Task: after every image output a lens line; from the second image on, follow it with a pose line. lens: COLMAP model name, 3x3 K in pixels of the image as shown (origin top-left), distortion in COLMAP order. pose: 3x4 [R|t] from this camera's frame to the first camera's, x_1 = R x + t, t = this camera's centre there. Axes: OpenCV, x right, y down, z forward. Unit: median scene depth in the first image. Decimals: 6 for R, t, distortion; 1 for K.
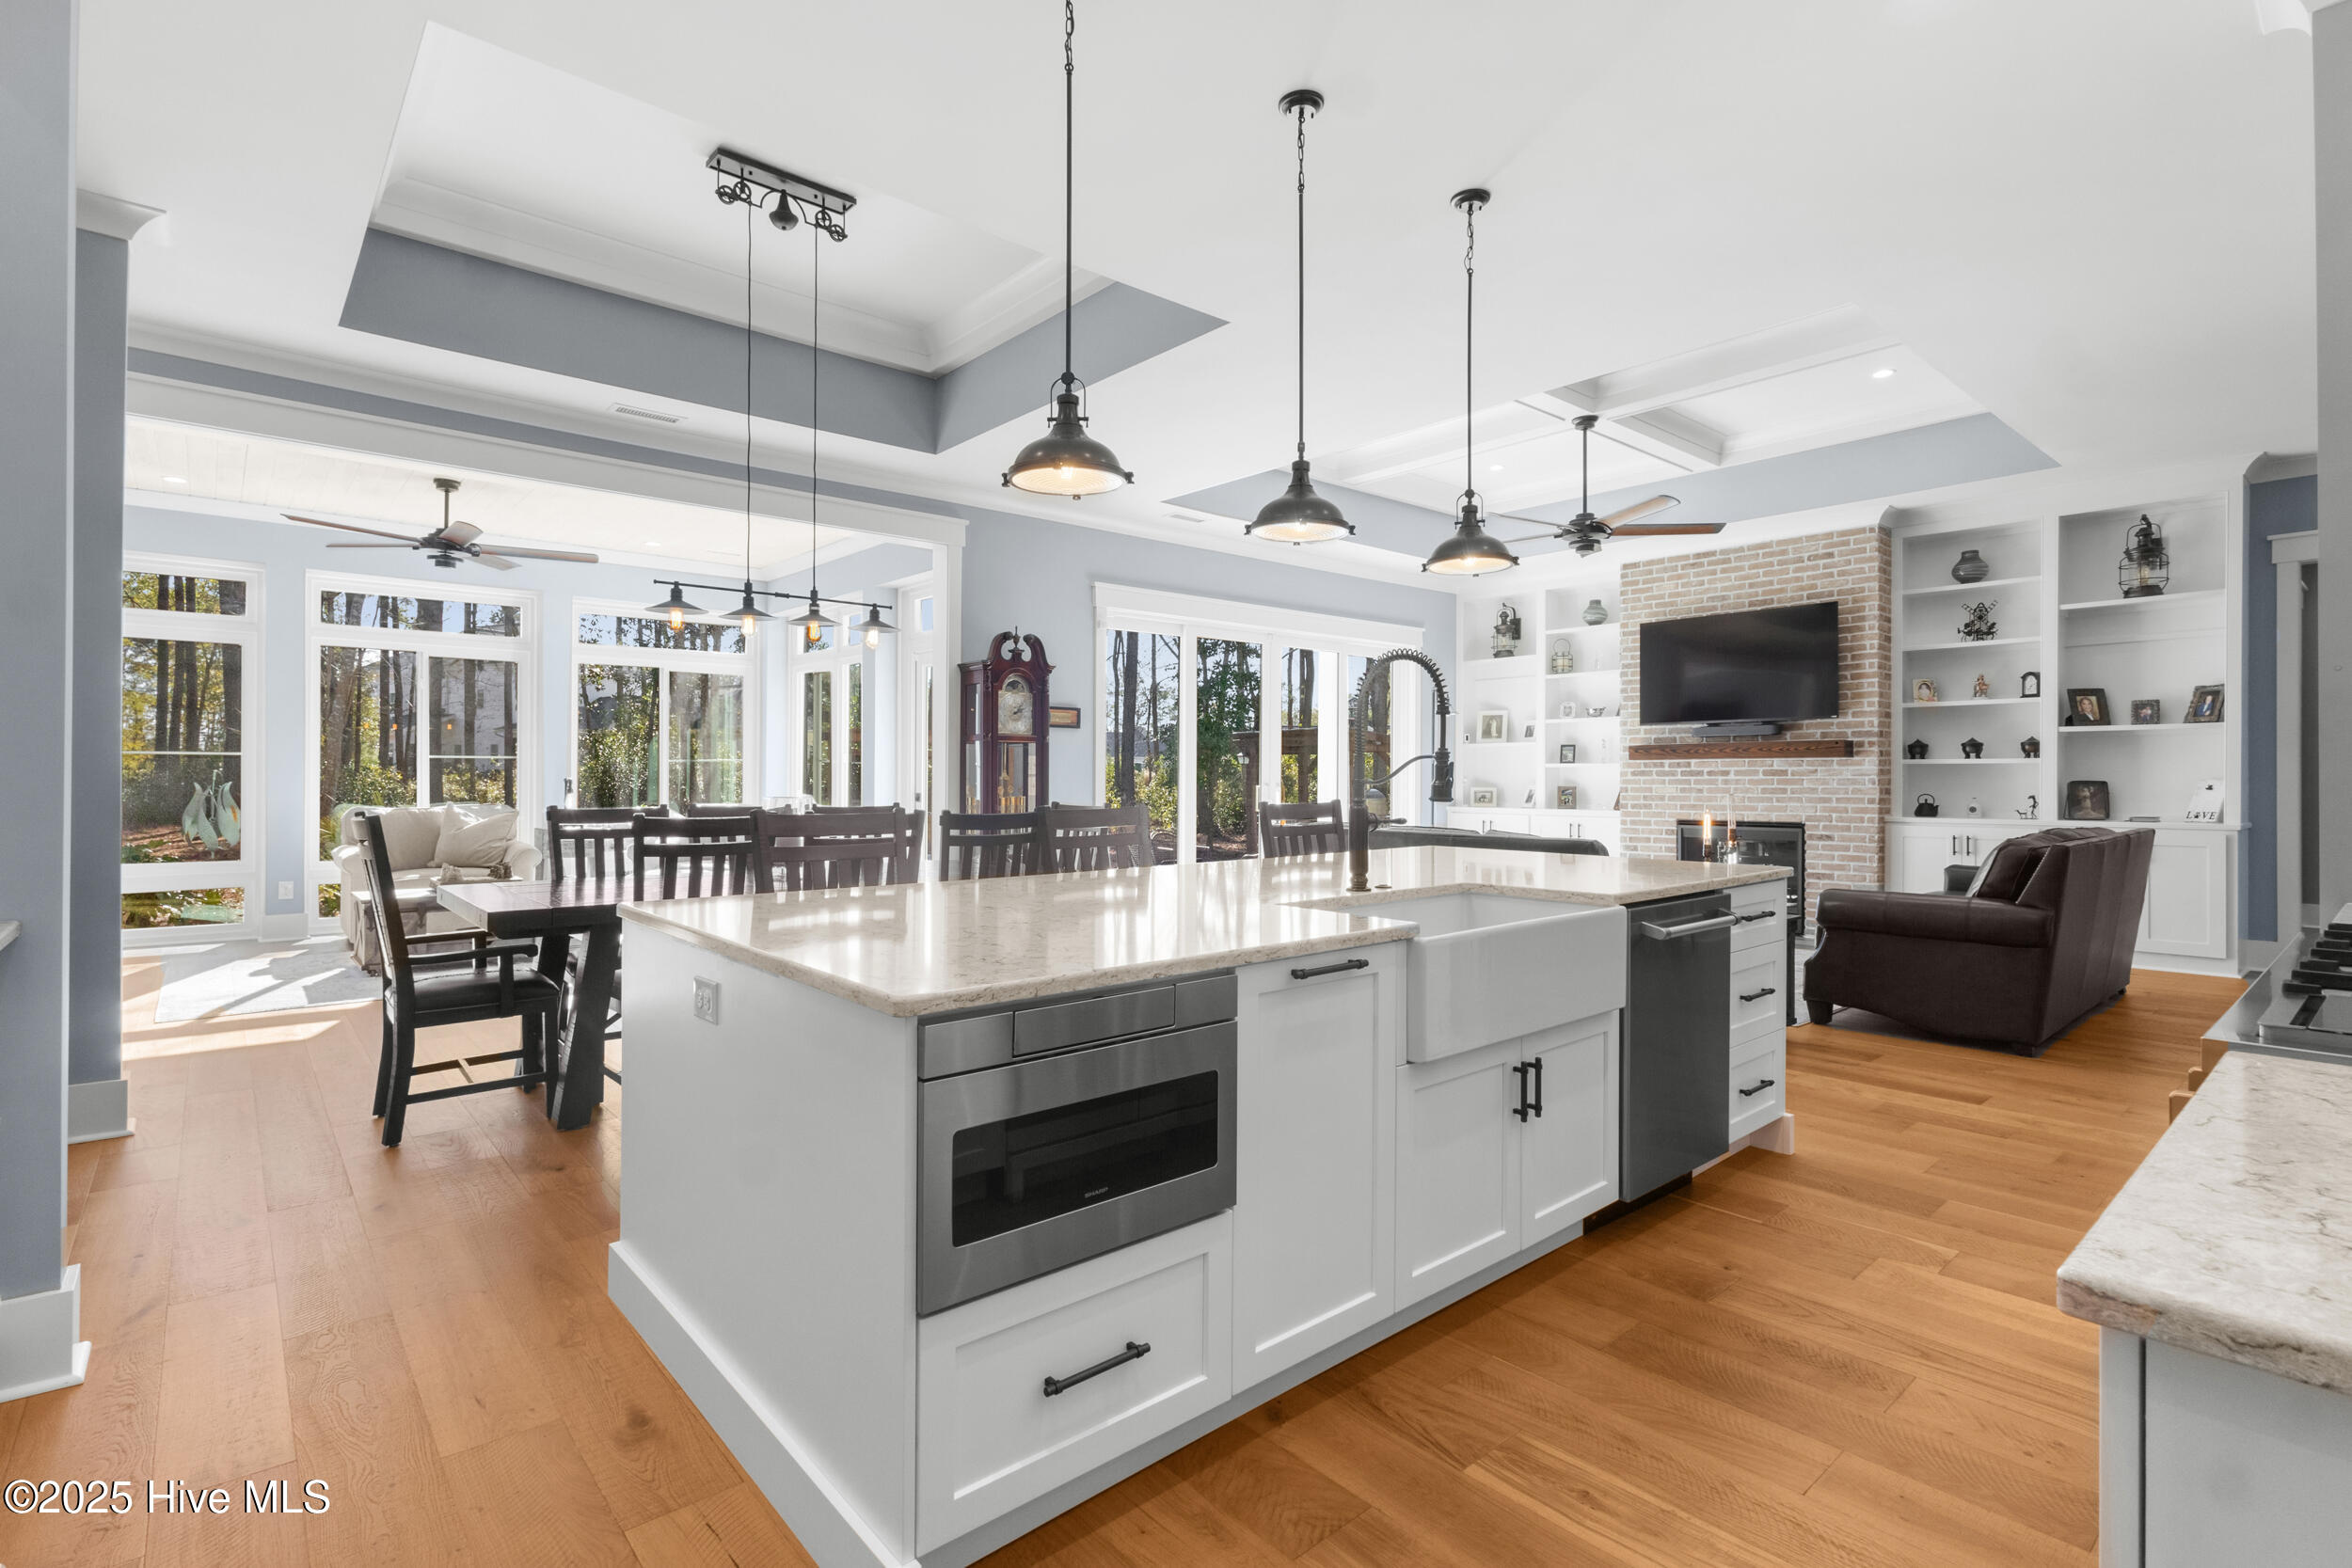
lens RADIAL K [[1103.3, 0, 1170.4], [0, 1103.3, 778.0], [0, 0, 1]] dist [-0.000944, -0.000279]
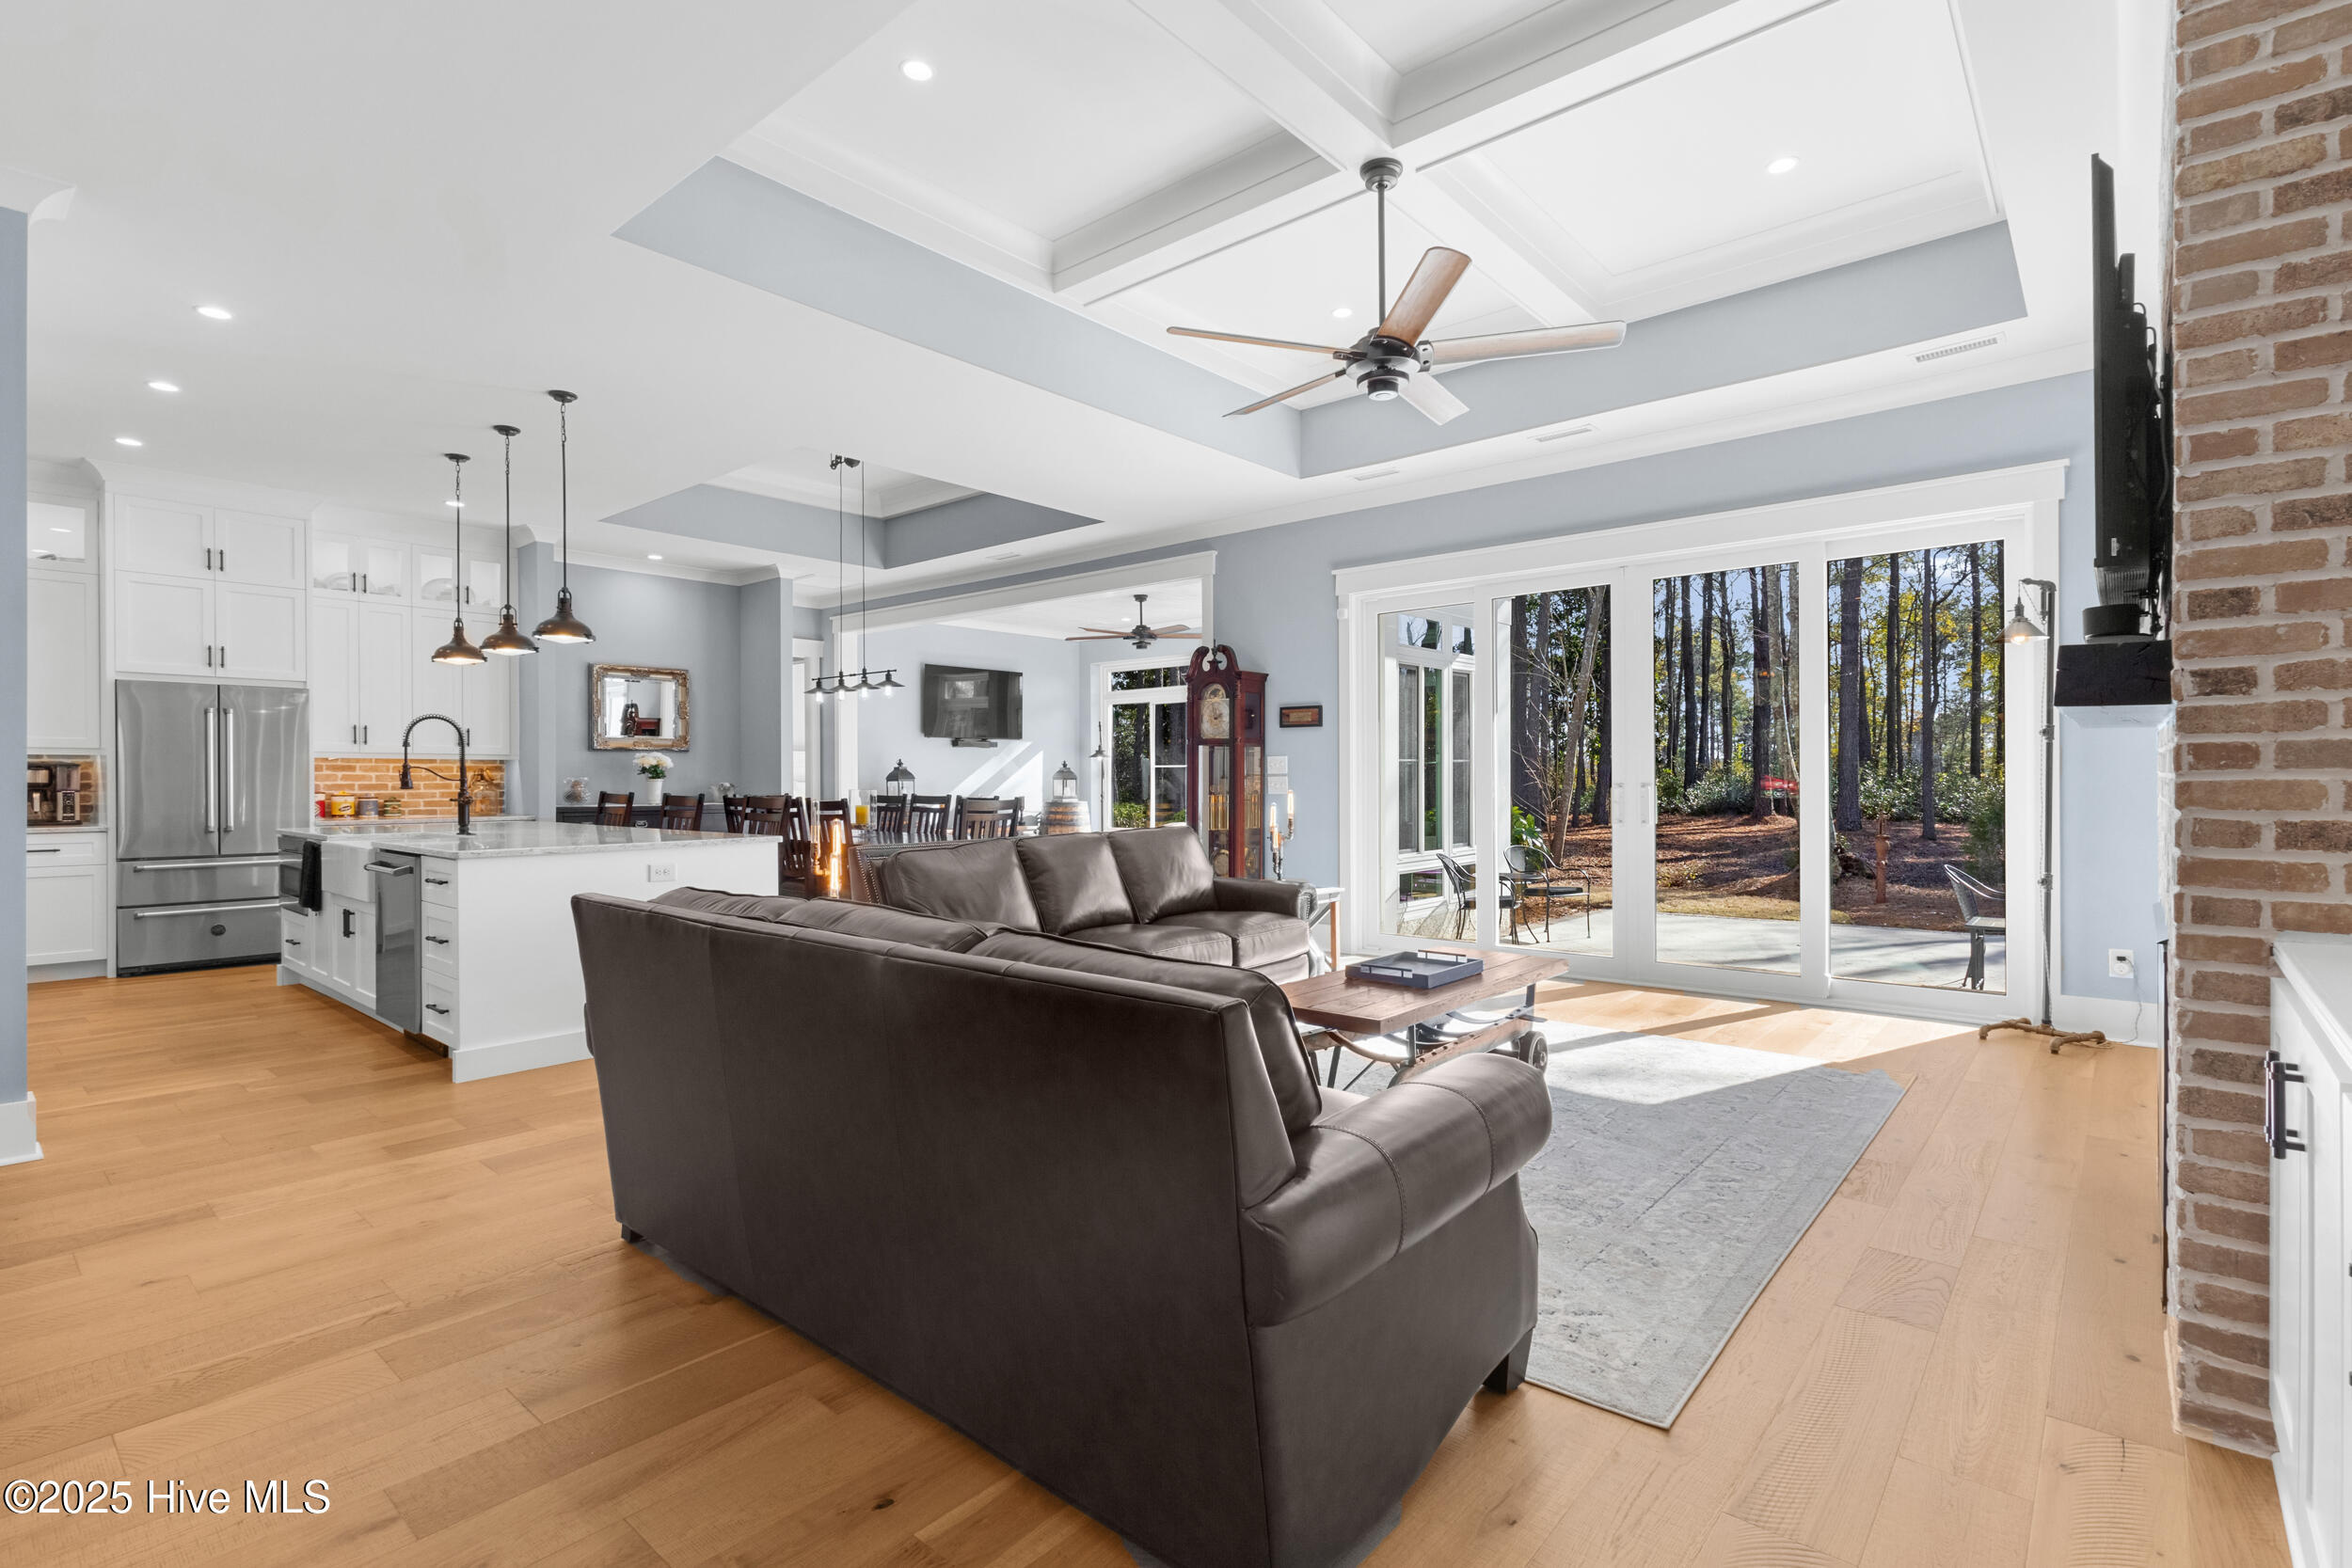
lens RADIAL K [[1093.9, 0, 1173.4], [0, 1093.9, 787.7], [0, 0, 1]] dist [0.001003, 0.000294]
pose [[0.150208, 0.006991, -0.988630, 1.447179], [0.001978, 0.999971, 0.007372, 0.003462], [0.988652, -0.003063, 0.150190, 1.230050]]
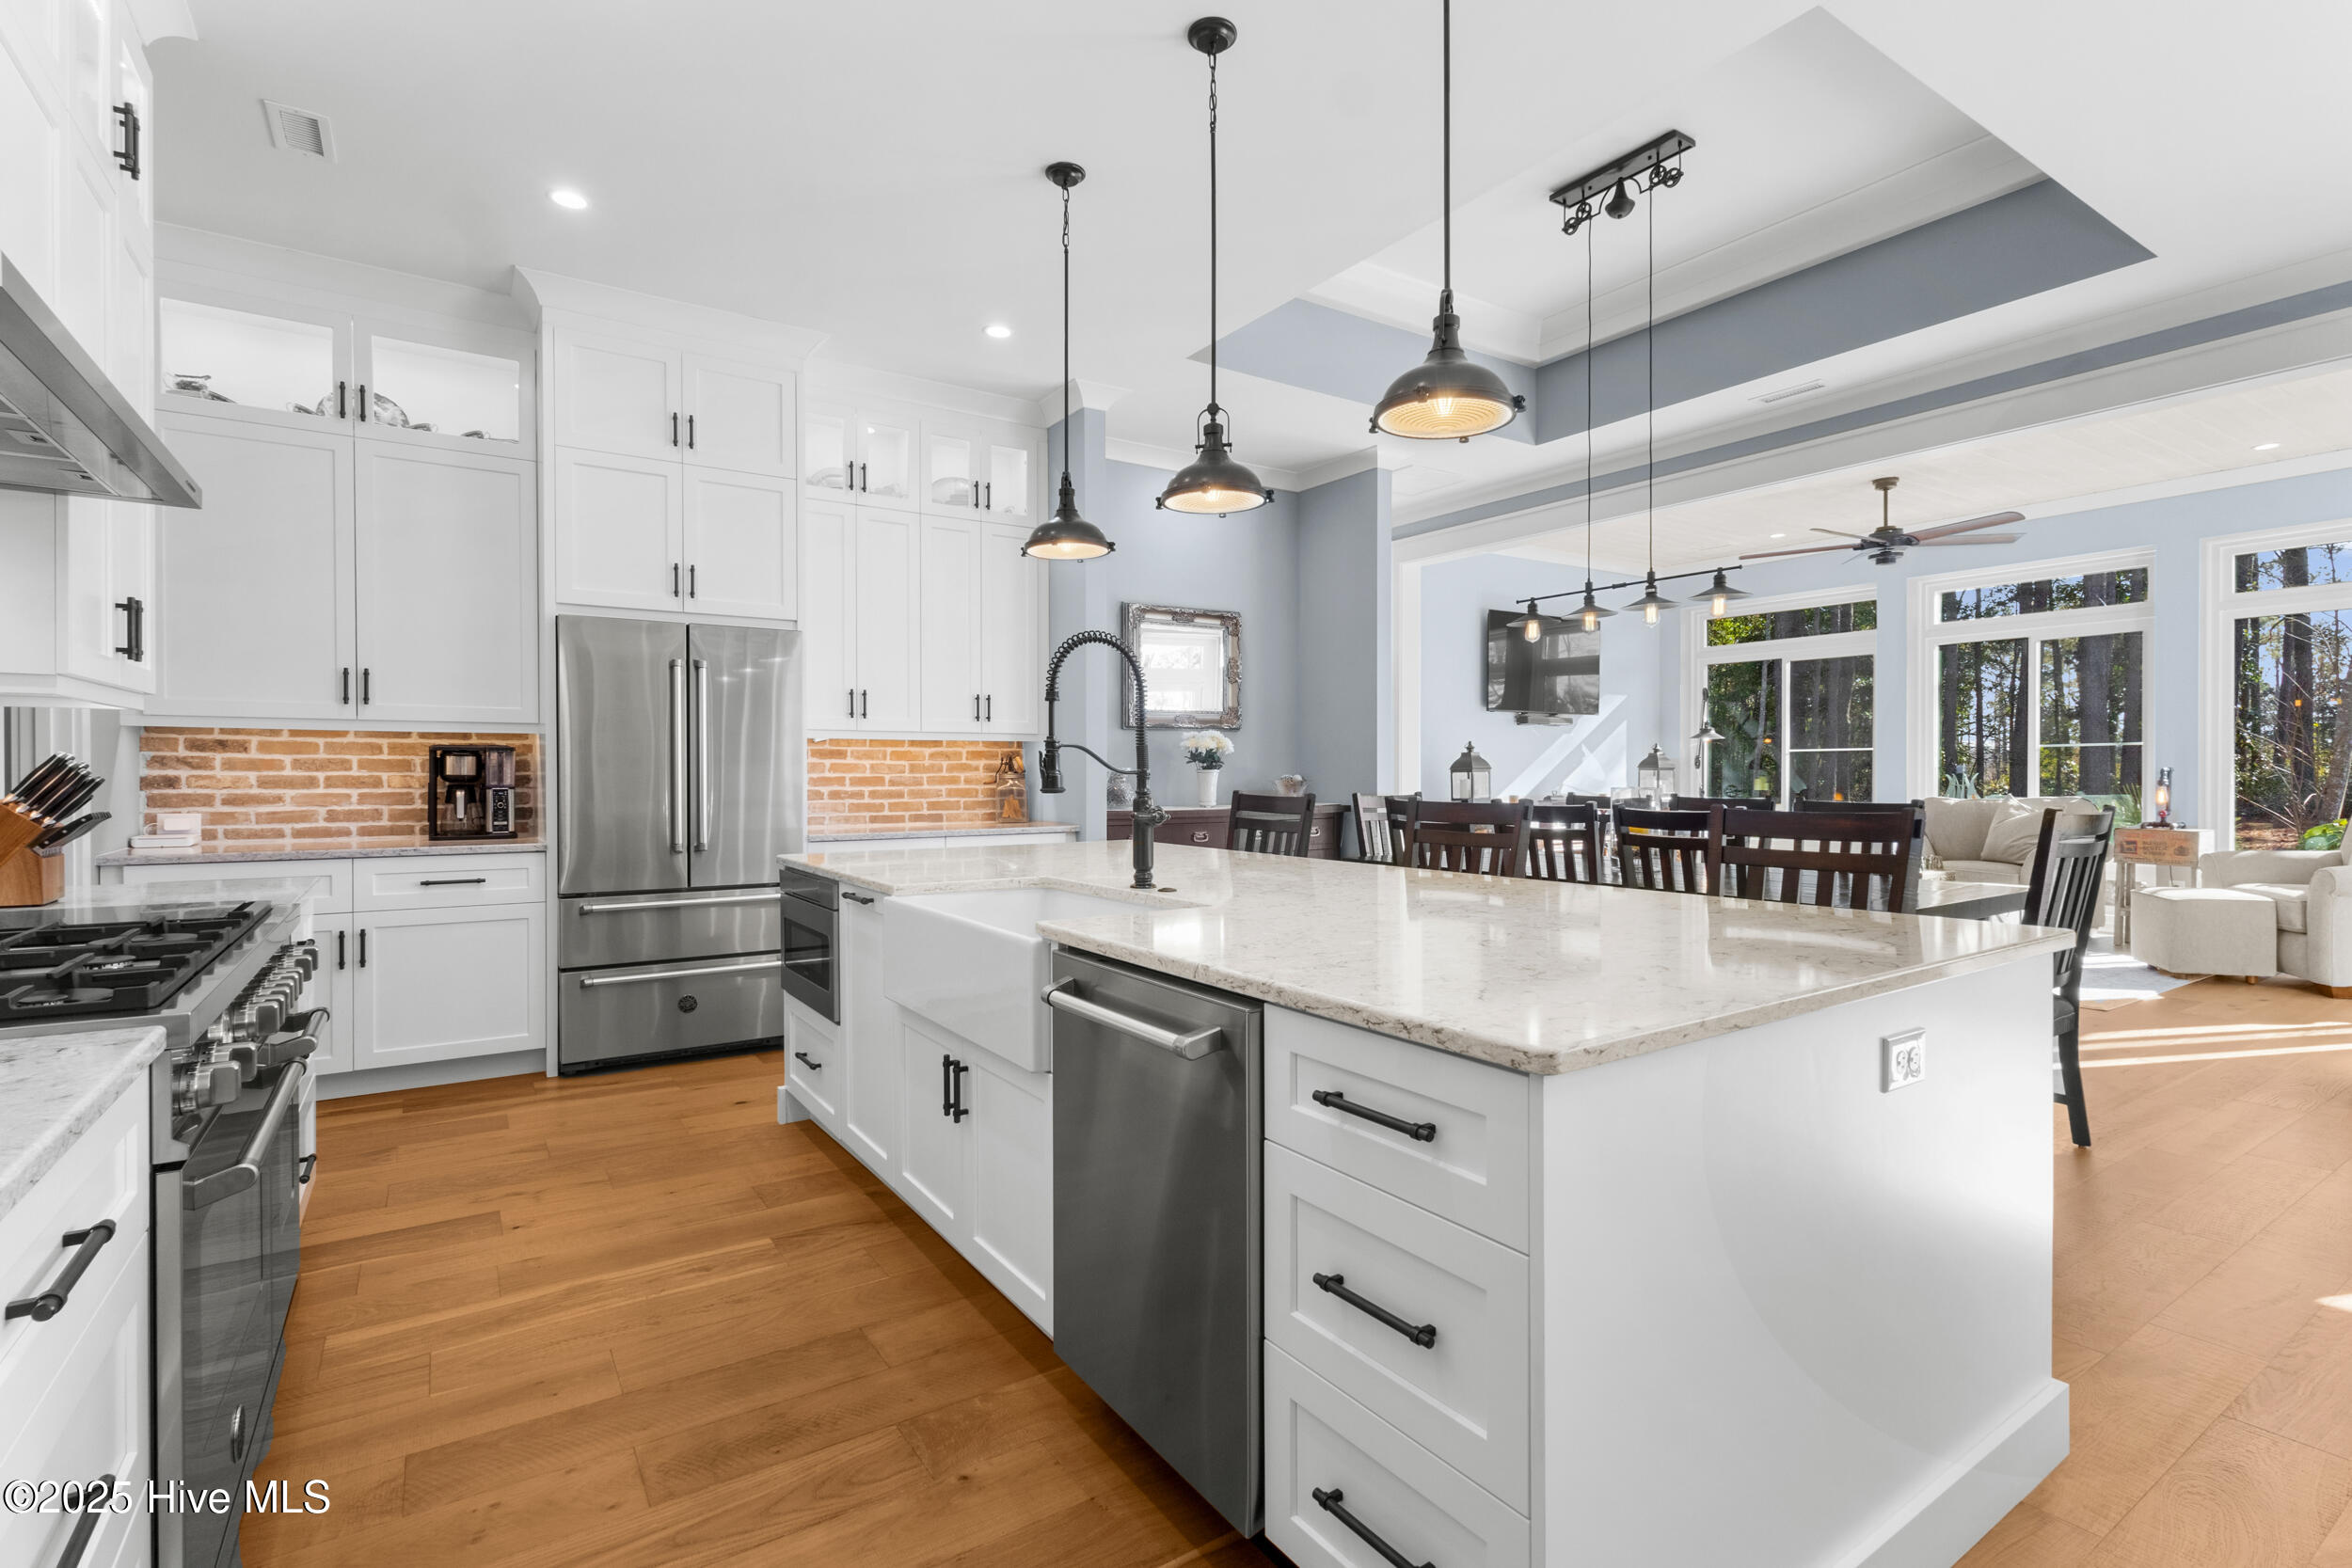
lens RADIAL K [[1094.4, 0, 1168.4], [0, 1094.4, 784.5], [0, 0, 1]] dist [0.001979, 0.001131]
pose [[-0.125333, 0.013224, -0.992027, 0.680614], [0.001700, 0.999913, 0.013114, 0.001090], [0.992113, -0.000043, -0.125345, 0.709113]]
